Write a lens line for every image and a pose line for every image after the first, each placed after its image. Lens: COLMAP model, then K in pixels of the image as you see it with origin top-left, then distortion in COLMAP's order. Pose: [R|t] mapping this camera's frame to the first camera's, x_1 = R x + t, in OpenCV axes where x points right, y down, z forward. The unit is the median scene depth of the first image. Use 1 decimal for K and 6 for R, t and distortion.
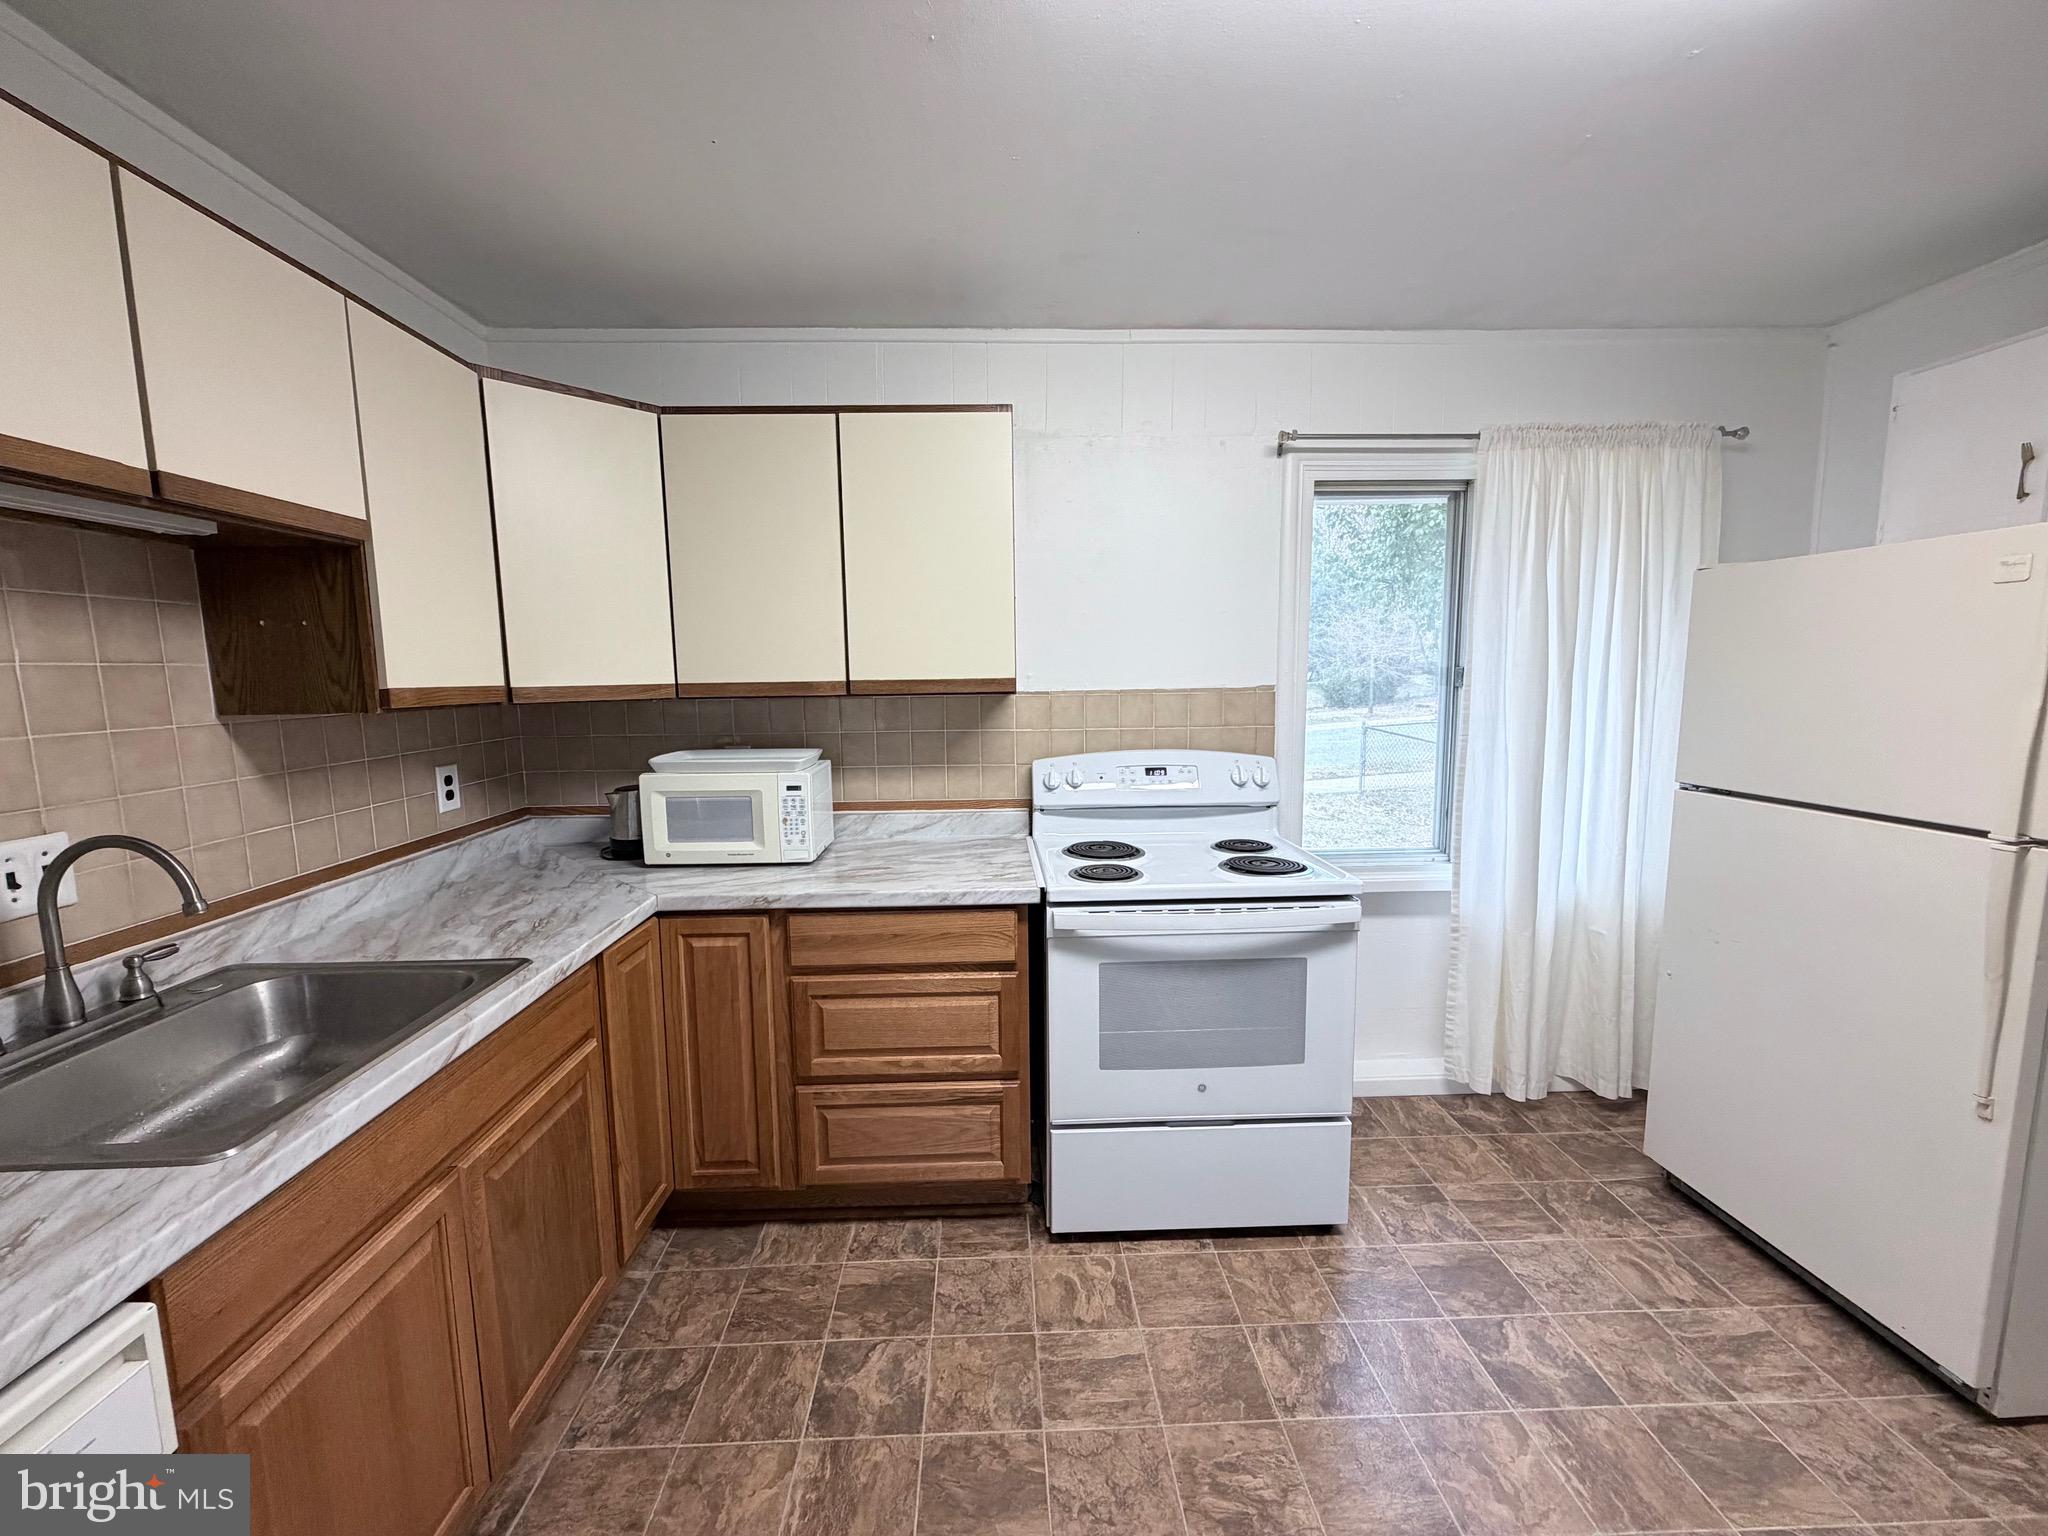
lens RADIAL K [[816.7, 0, 1015.9], [0, 816.7, 767.1], [0, 0, 1]] dist [-0.000737, 0.000358]
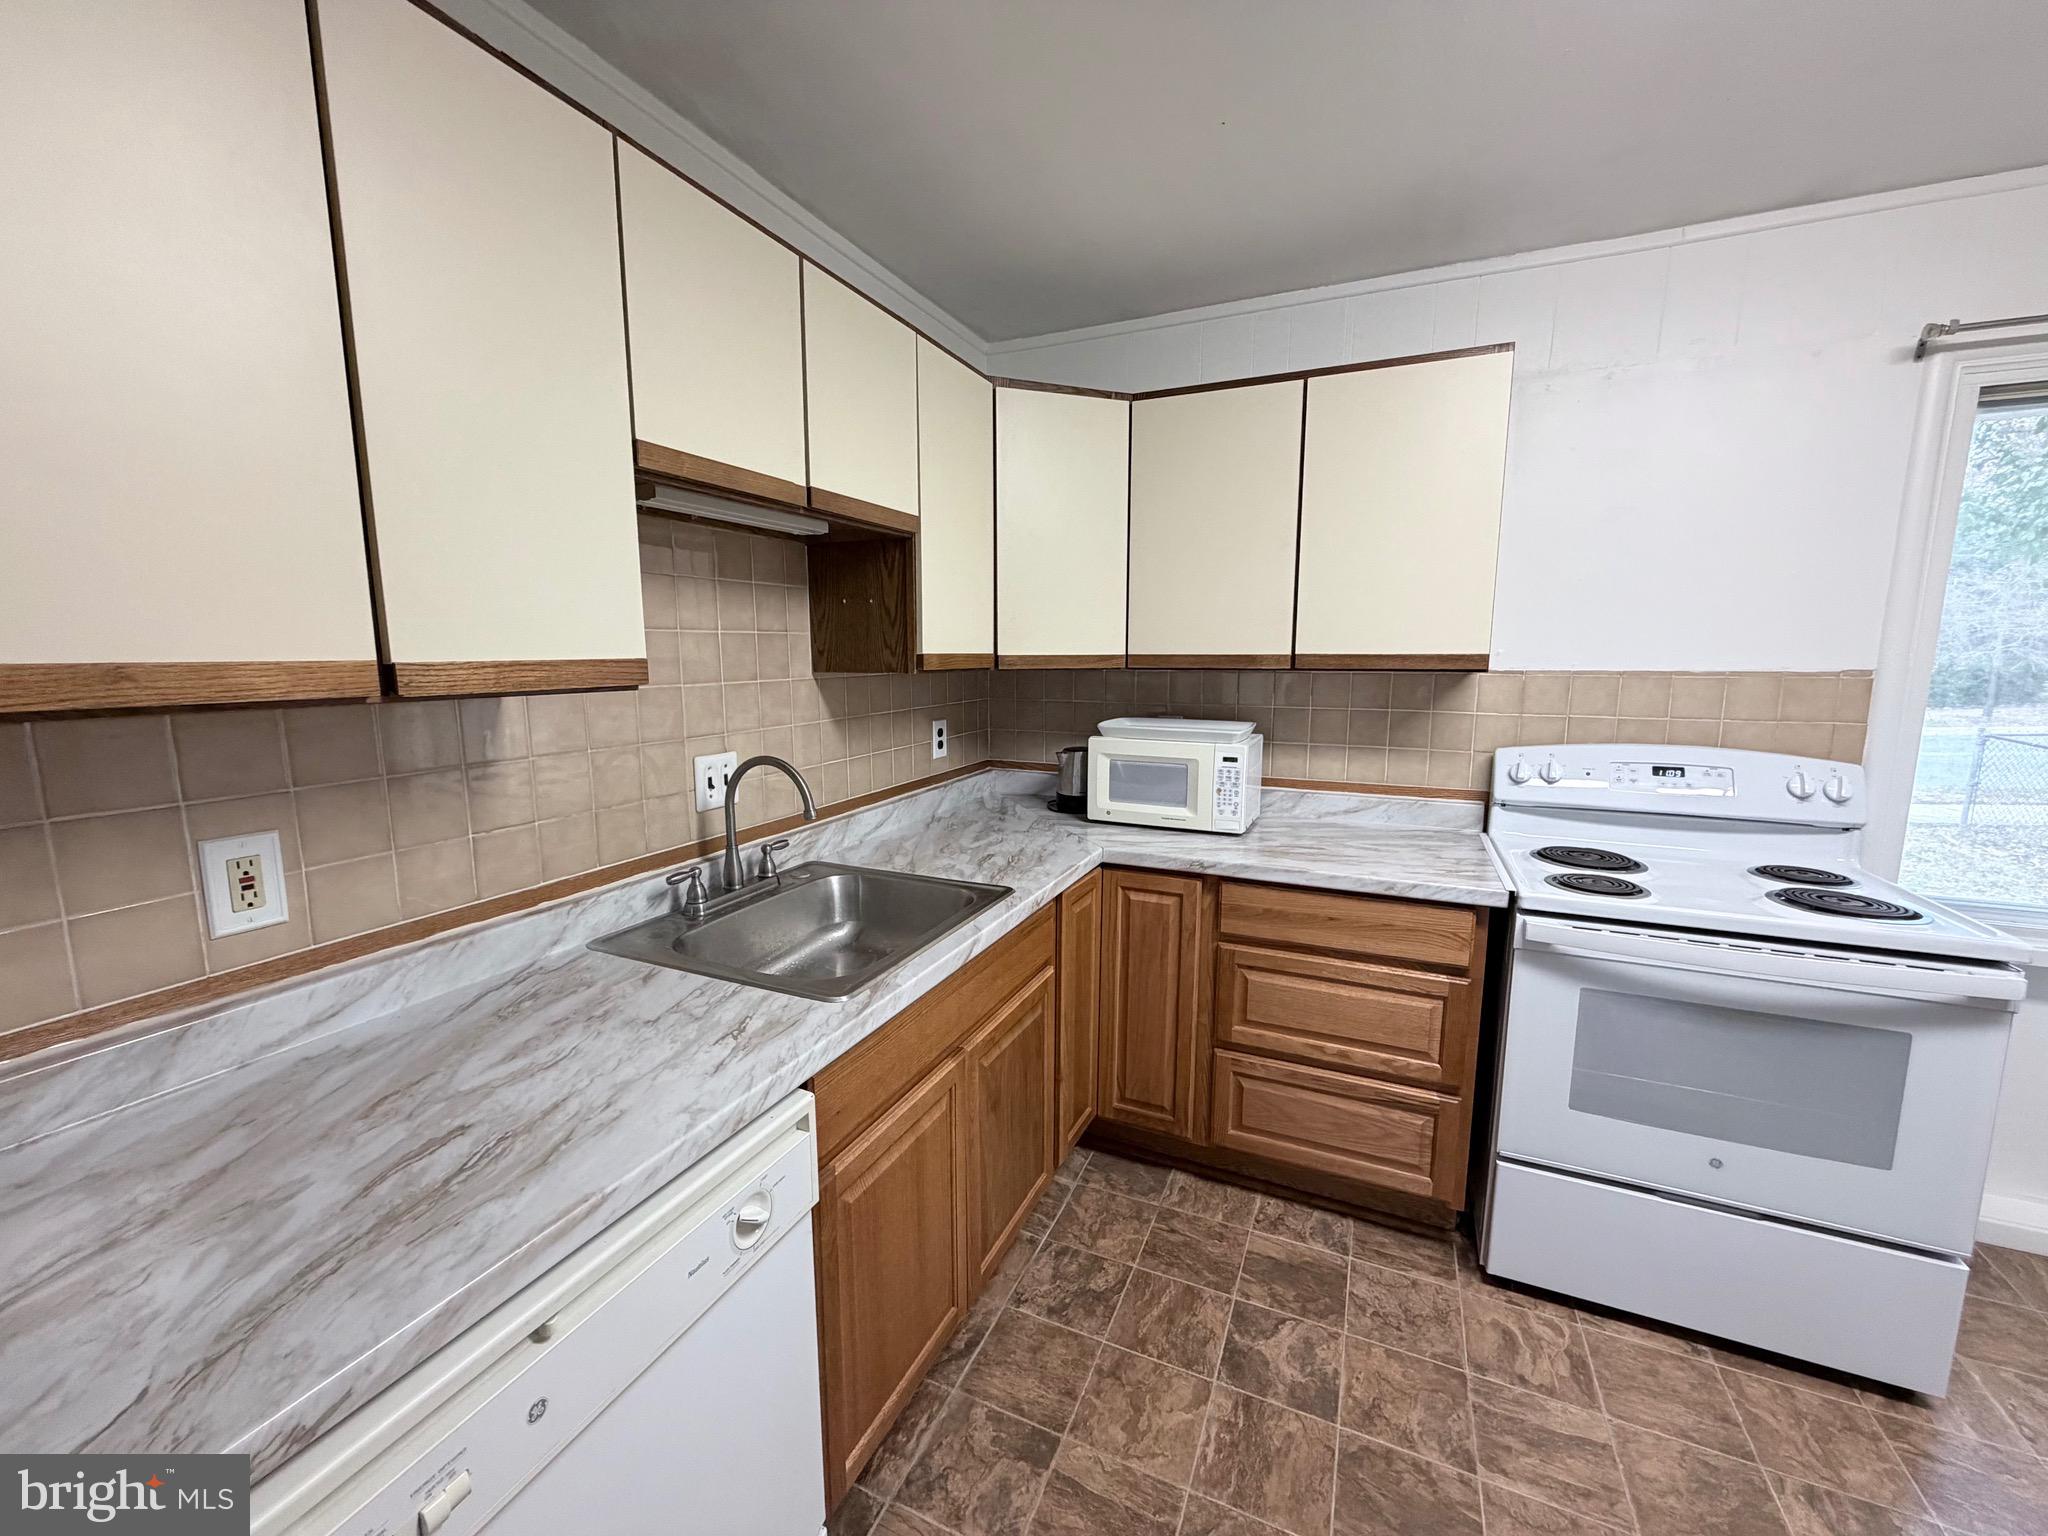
lens RADIAL K [[816.7, 0, 1016.1], [0, 816.7, 767.2], [0, 0, 1]] dist [-0.000737, 0.000358]
pose [[0.895722, 0.076332, -0.438013, -0.070369], [-0.063905, 0.997026, 0.043069, 0.009069], [0.439998, -0.010587, 0.897936, -0.032310]]
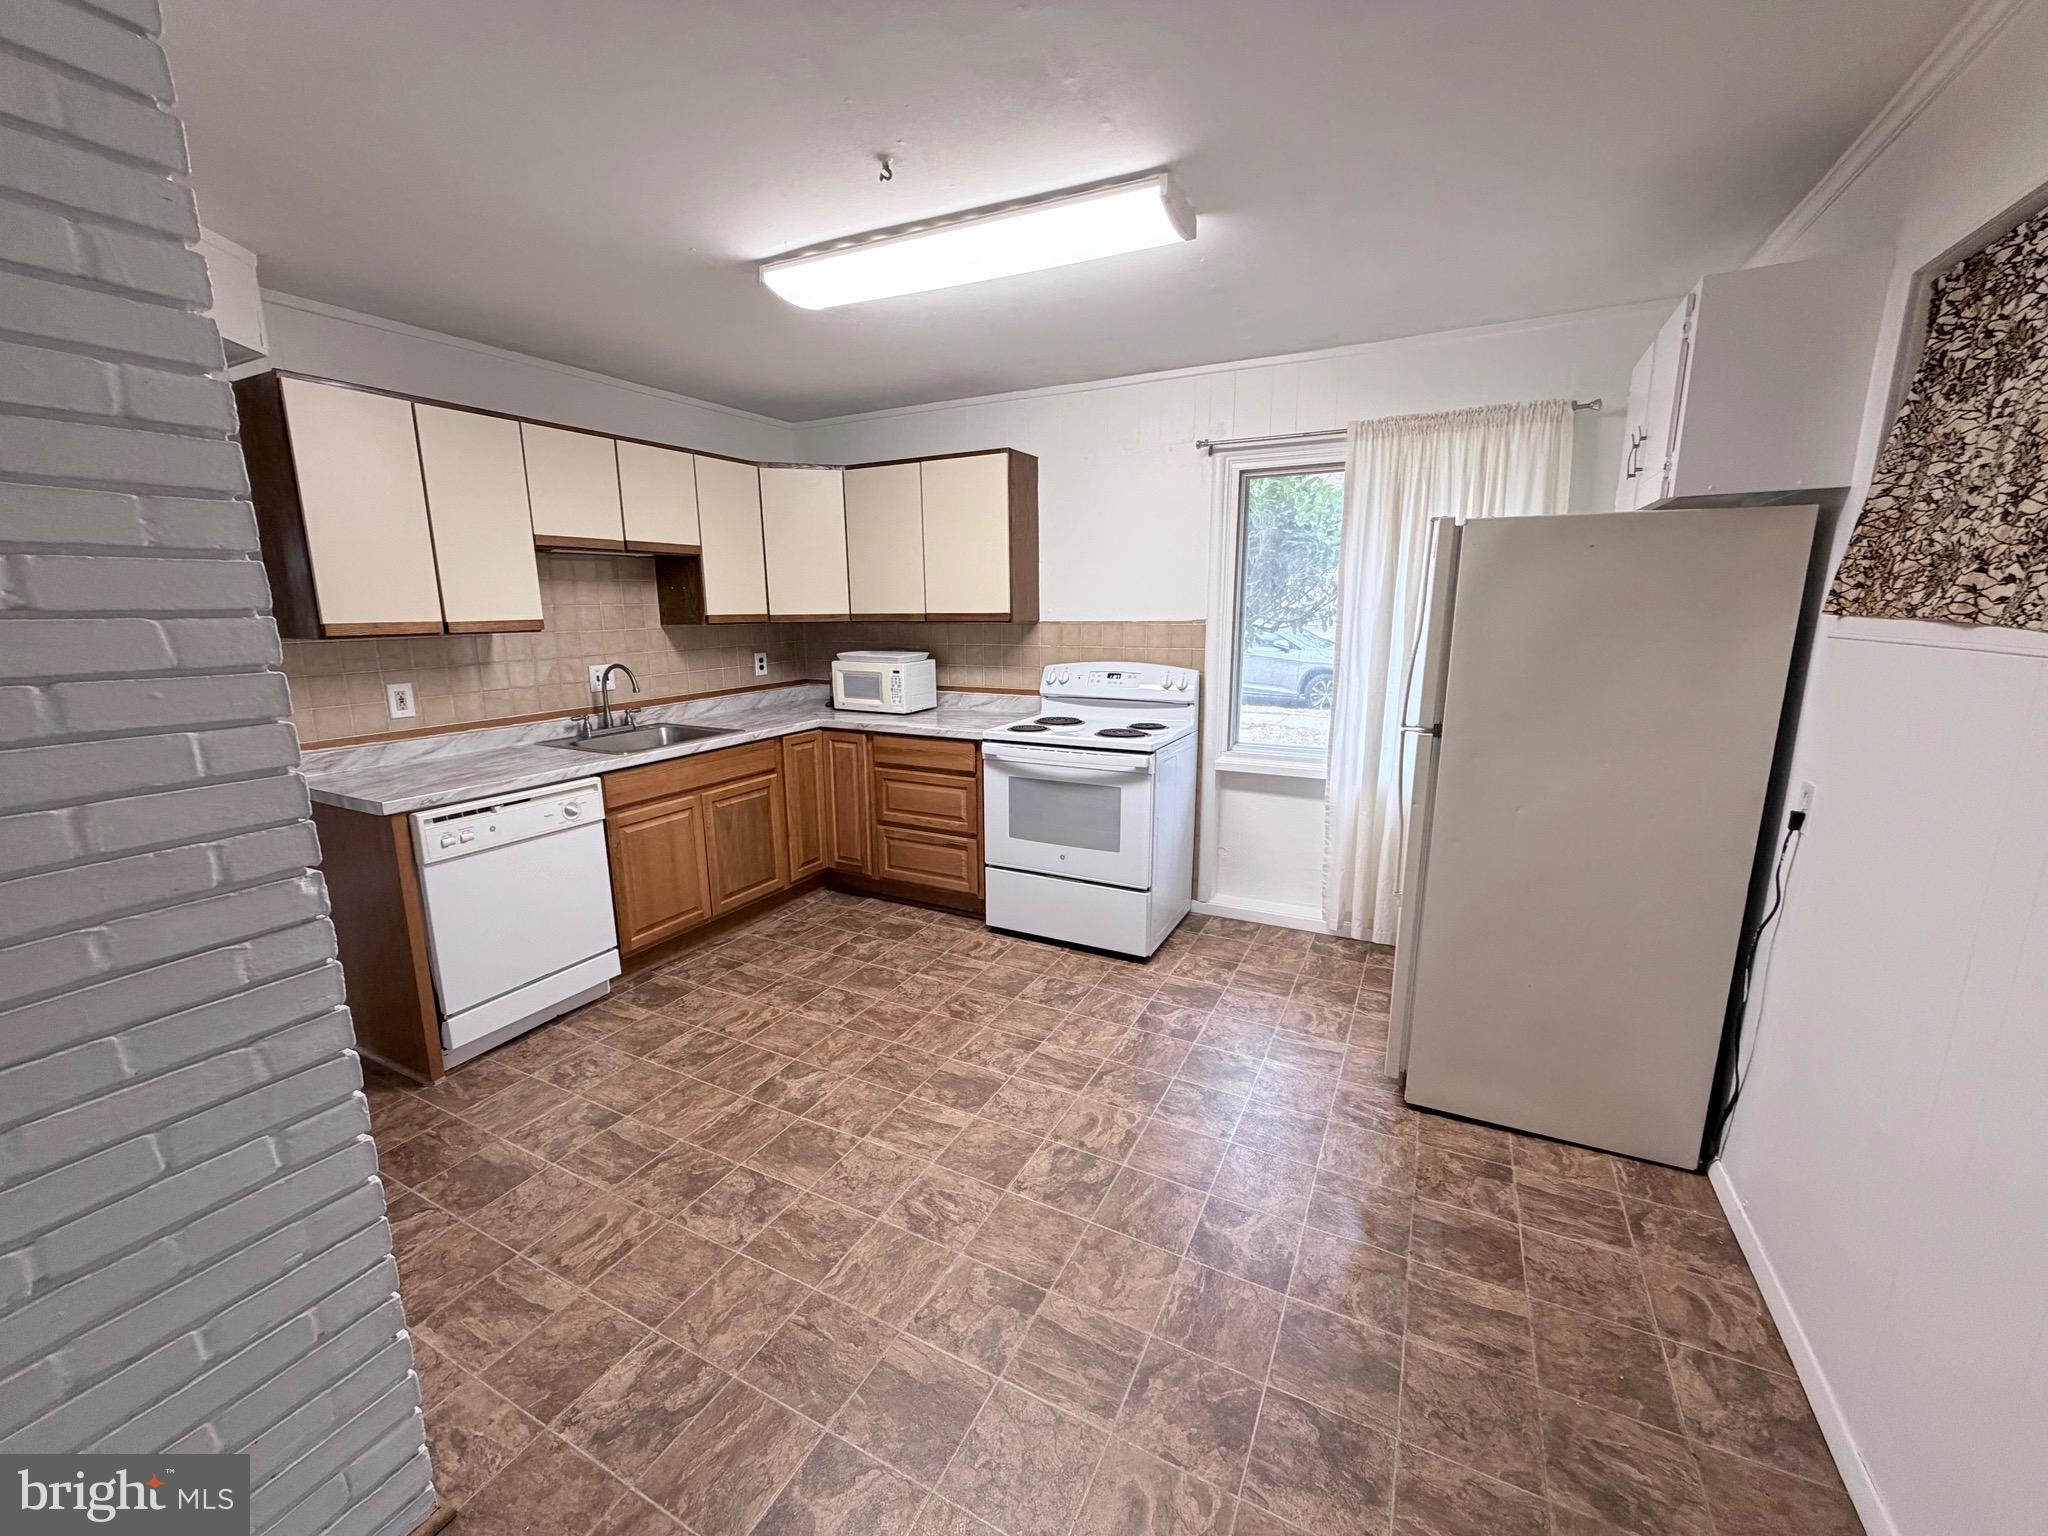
lens RADIAL K [[816.7, 0, 1016.1], [0, 816.7, 768.3], [0, 0, 1]] dist [-0.000737, 0.000358]
pose [[0.868941, 0.103907, -0.483886, 0.951272], [-0.060974, 0.992740, 0.103680, 0.036820], [0.491146, -0.060587, 0.868968, -0.521681]]
